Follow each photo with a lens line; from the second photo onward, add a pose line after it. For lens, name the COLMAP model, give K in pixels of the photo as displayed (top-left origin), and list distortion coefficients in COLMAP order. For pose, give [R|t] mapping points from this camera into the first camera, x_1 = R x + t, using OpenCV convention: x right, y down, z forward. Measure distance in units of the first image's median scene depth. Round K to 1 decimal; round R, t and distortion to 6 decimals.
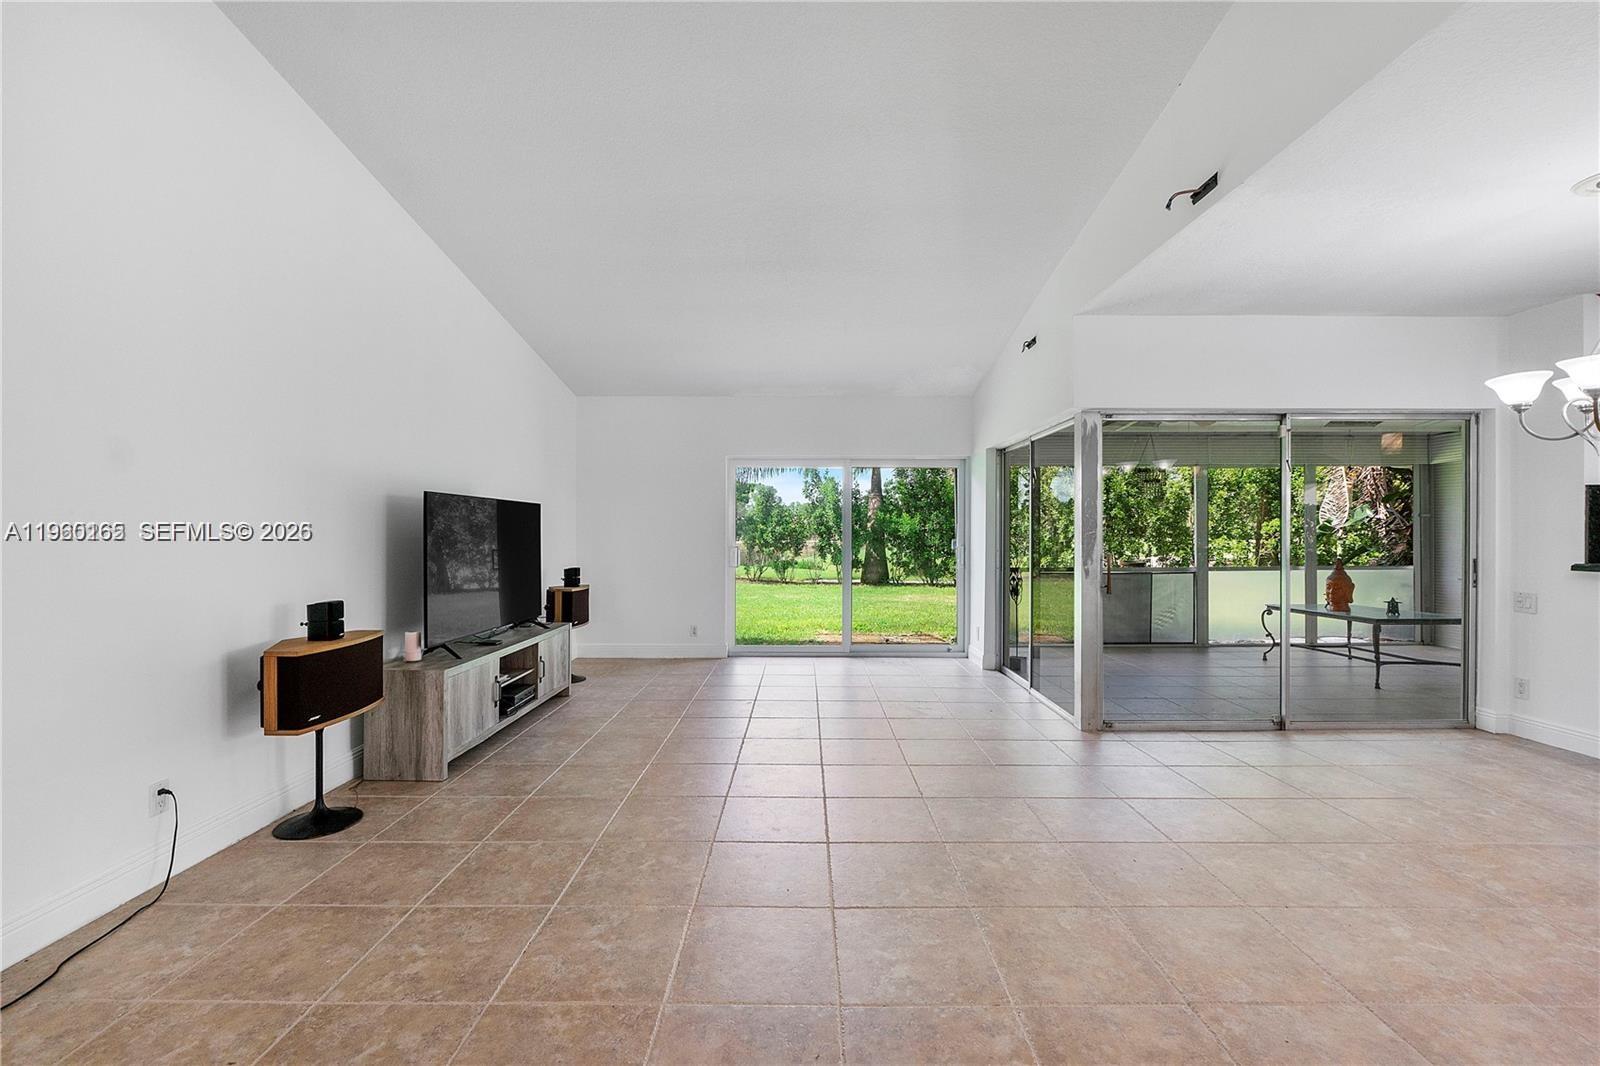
lens RADIAL K [[678.6, 0, 800.0], [0, 678.6, 533.0], [0, 0, 1]] dist [-0.008134, 0.000033]
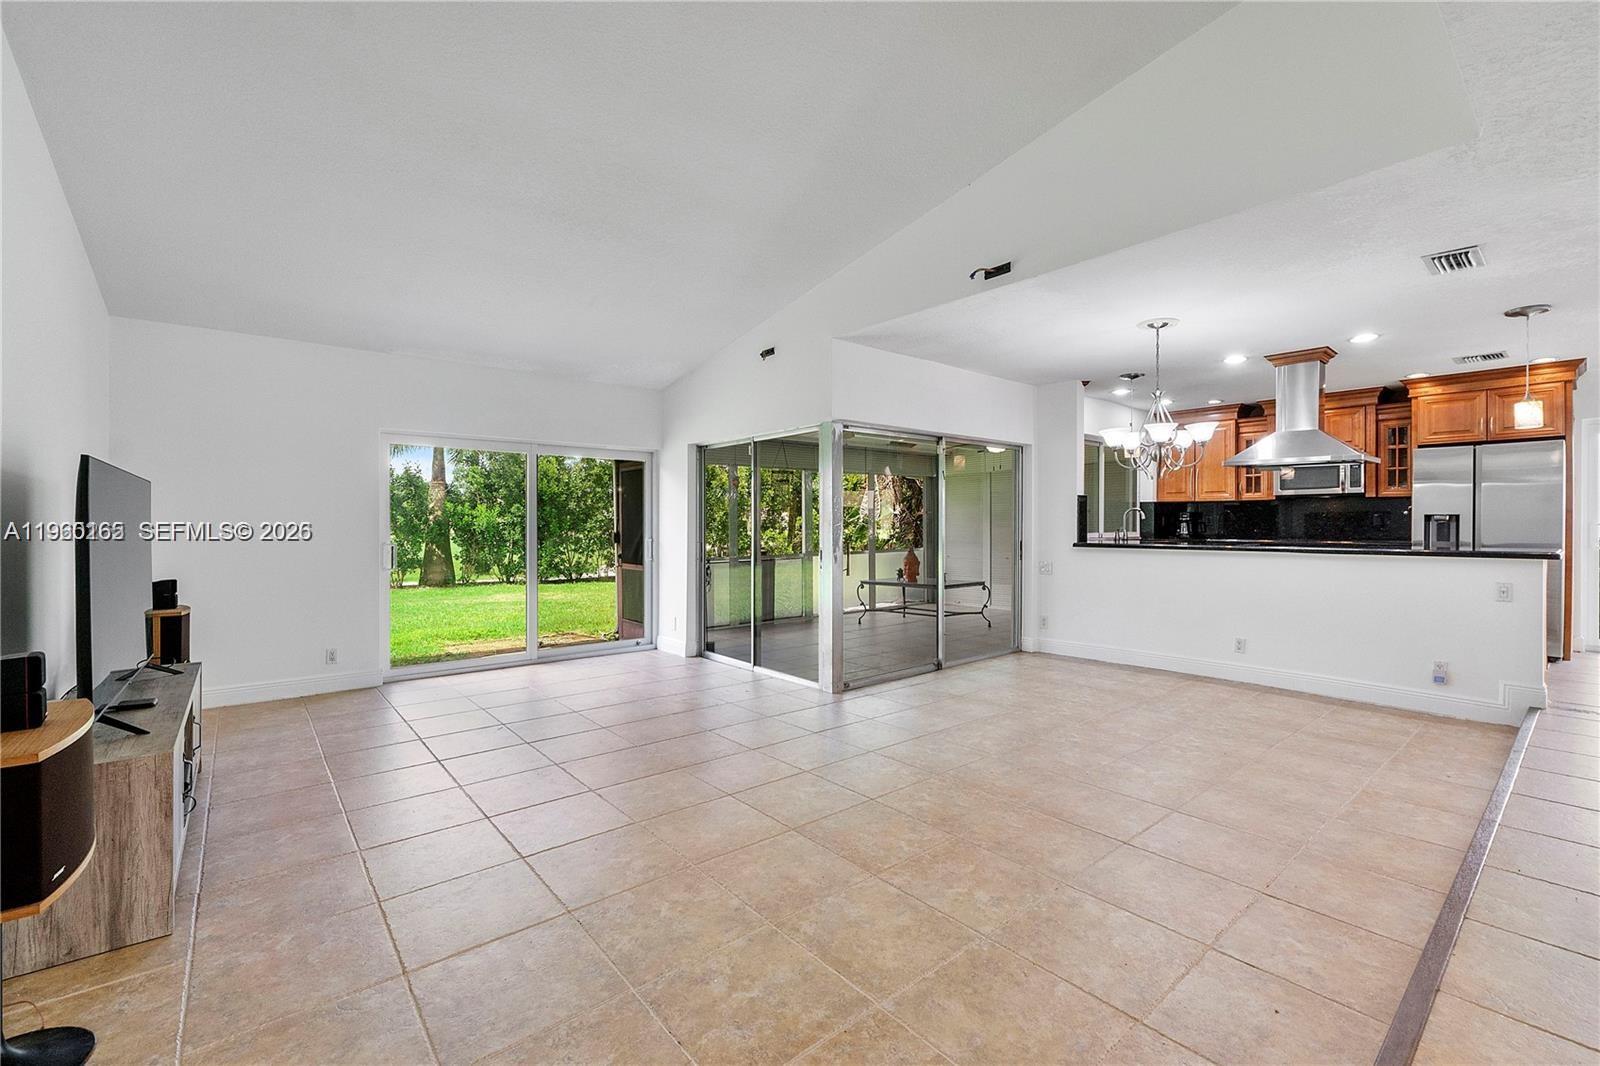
lens RADIAL K [[680.3, 0, 802.7], [0, 680.3, 528.4], [0, 0, 1]] dist [-0.009986, -0.000051]
pose [[0.763644, -0.005114, 0.645618, -0.284000], [0.003654, 0.999987, 0.003599, 0.001206], [-0.645628, -0.000389, 0.763652, 0.100777]]
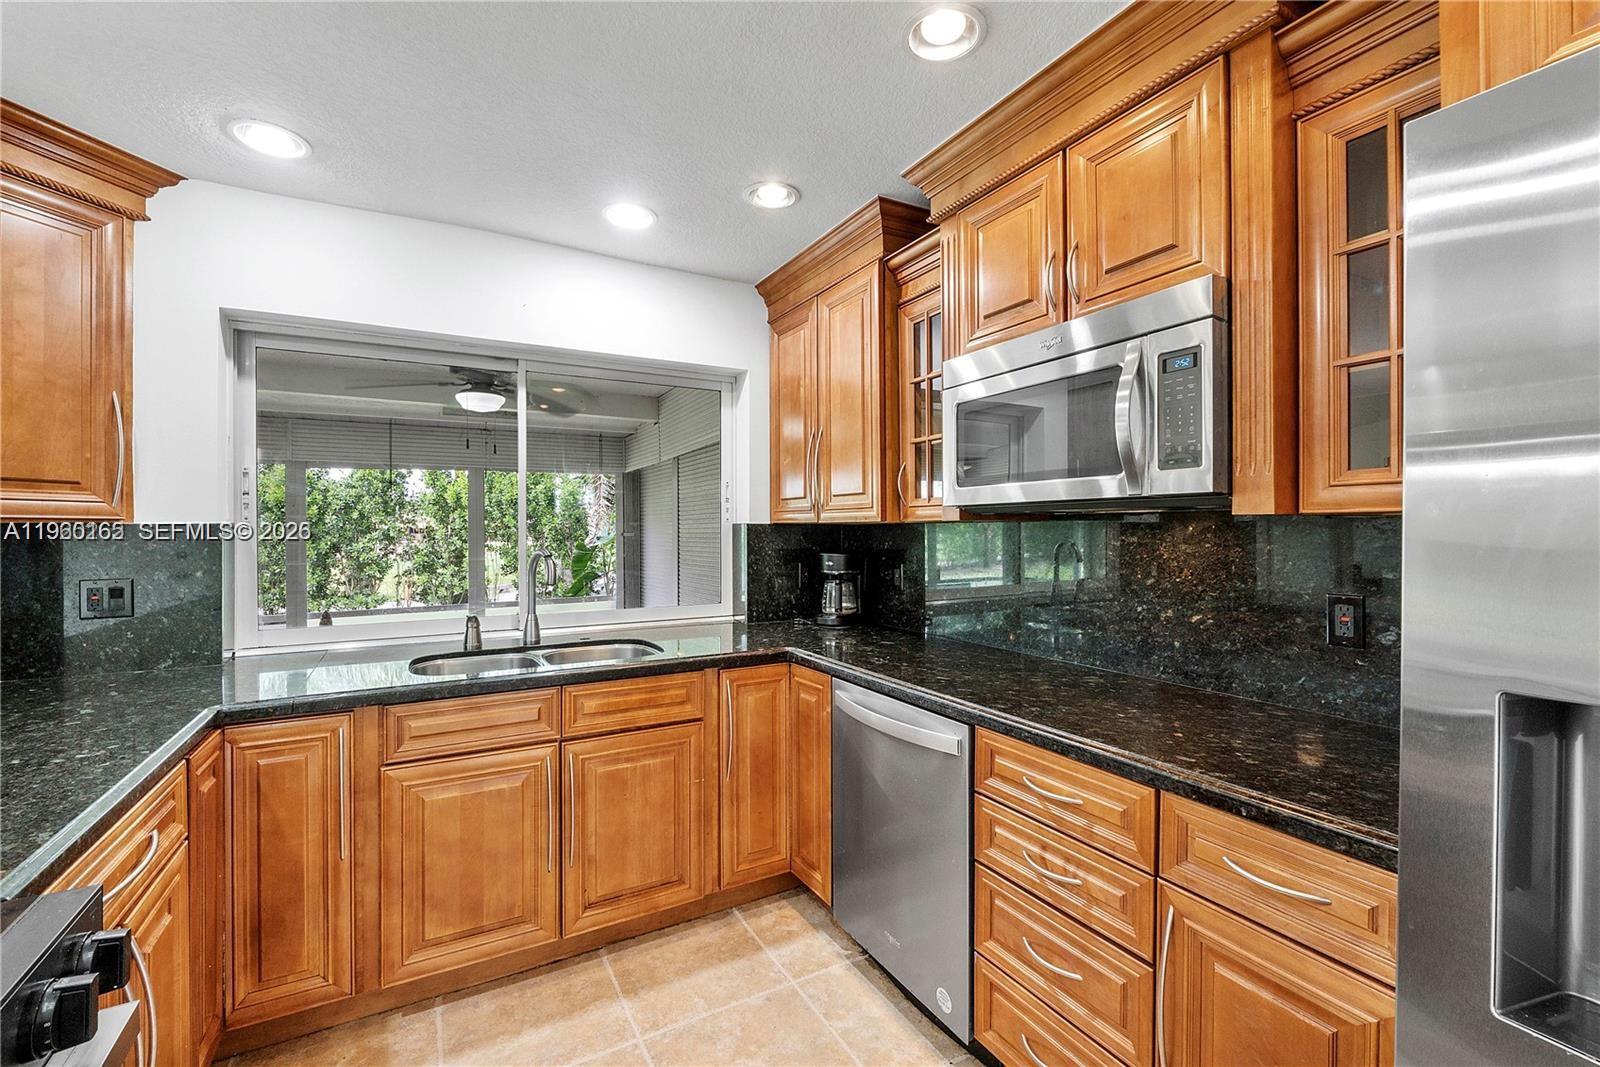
lens RADIAL K [[673.7, 0, 801.4], [0, 673.7, 531.9], [0, 0, 1]] dist [-0.008029, -0.000229]
pose [[0.867394, -0.006546, 0.497579, 0.976109], [0.006496, 0.999977, 0.001831, -0.041429], [-0.497580, 0.001644, 0.867417, 0.239592]]
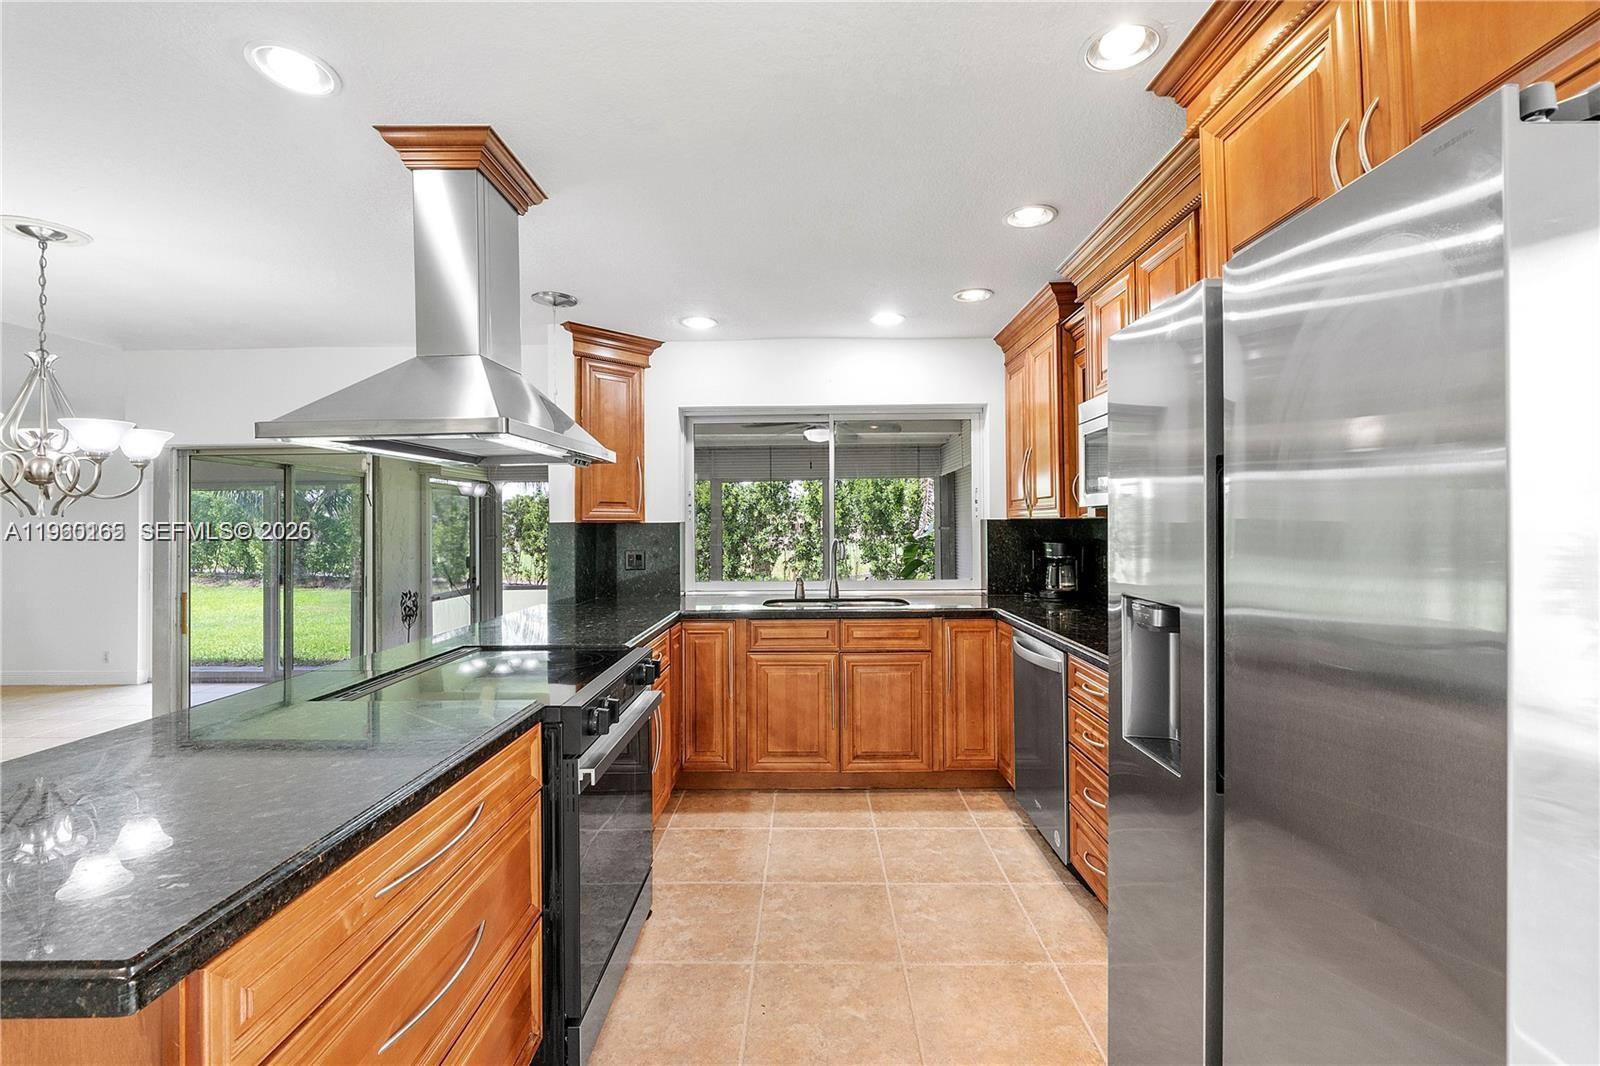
lens RADIAL K [[681.1, 0, 805.1], [0, 681.1, 526.2], [0, 0, 1]] dist [-0.009686, -0.000056]
pose [[0.999956, -0.009193, -0.001902, 1.013551], [0.009188, 0.999955, -0.002502, -0.040408], [0.001925, 0.002484, 0.999995, 0.014026]]
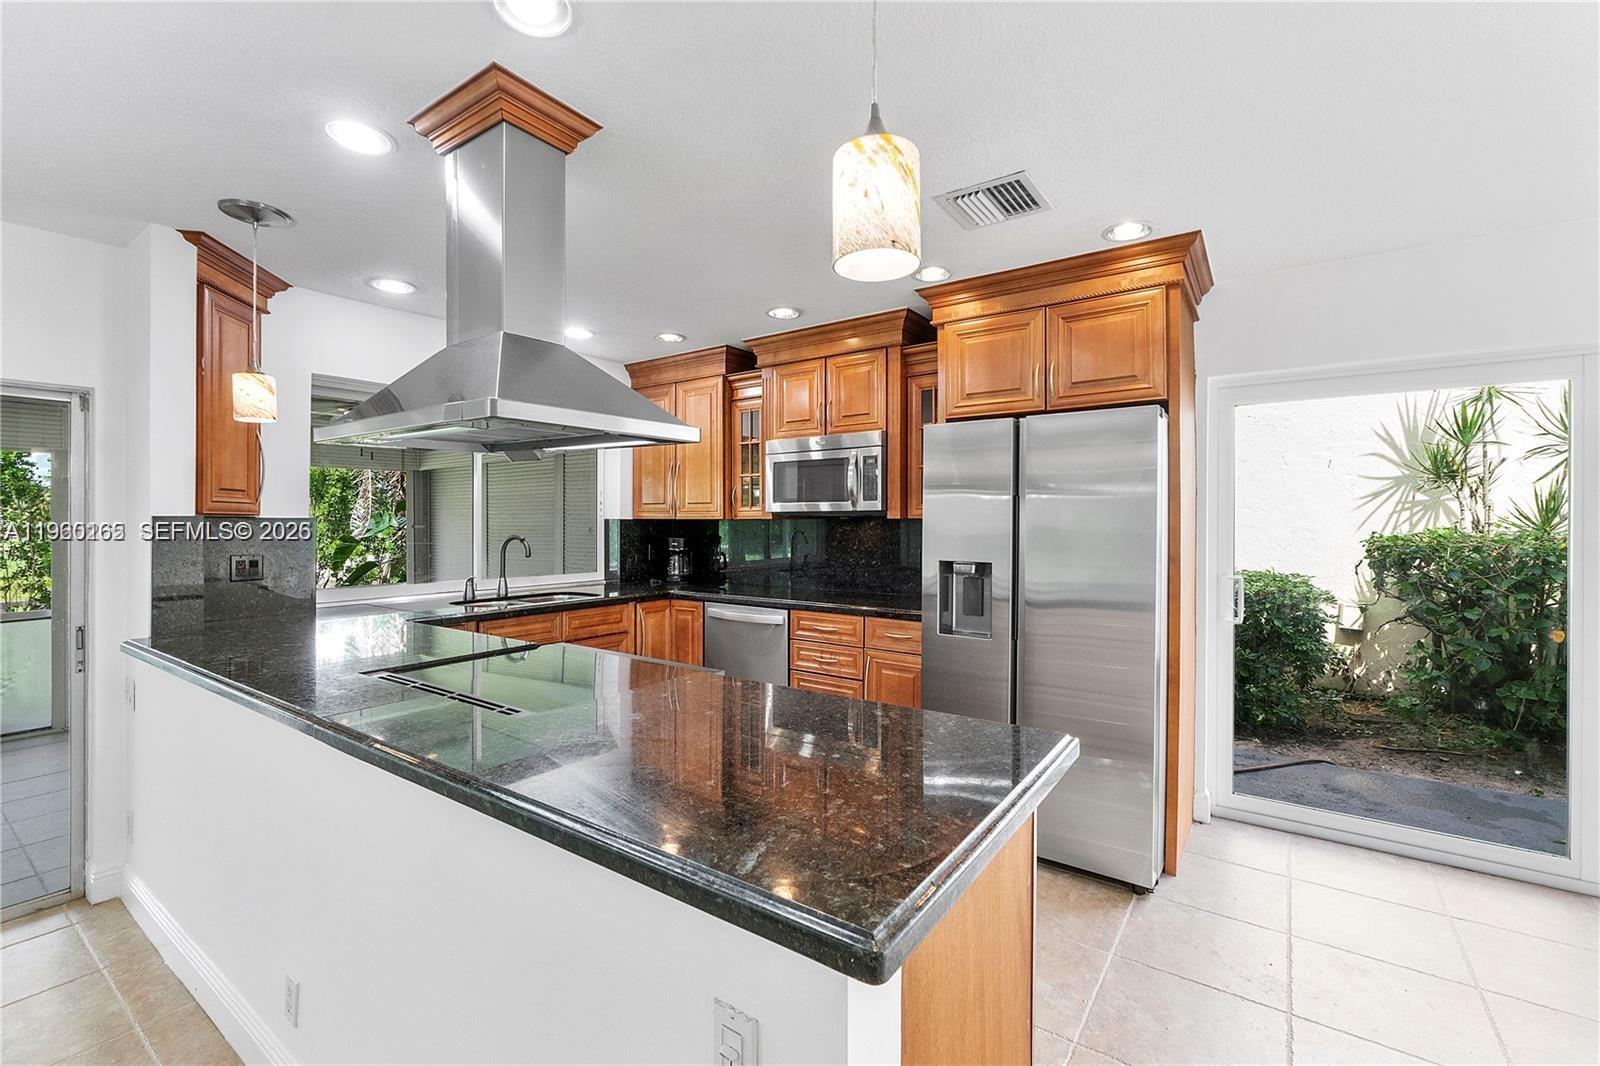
lens RADIAL K [[682.8, 0, 797.1], [0, 682.8, 525.5], [0, 0, 1]] dist [-0.004096, -0.000391]
pose [[0.576114, -0.005199, 0.817353, 0.653538], [0.002948, 0.999986, 0.004283, -0.042175], [-0.817364, -0.000058, 0.576121, 0.069512]]
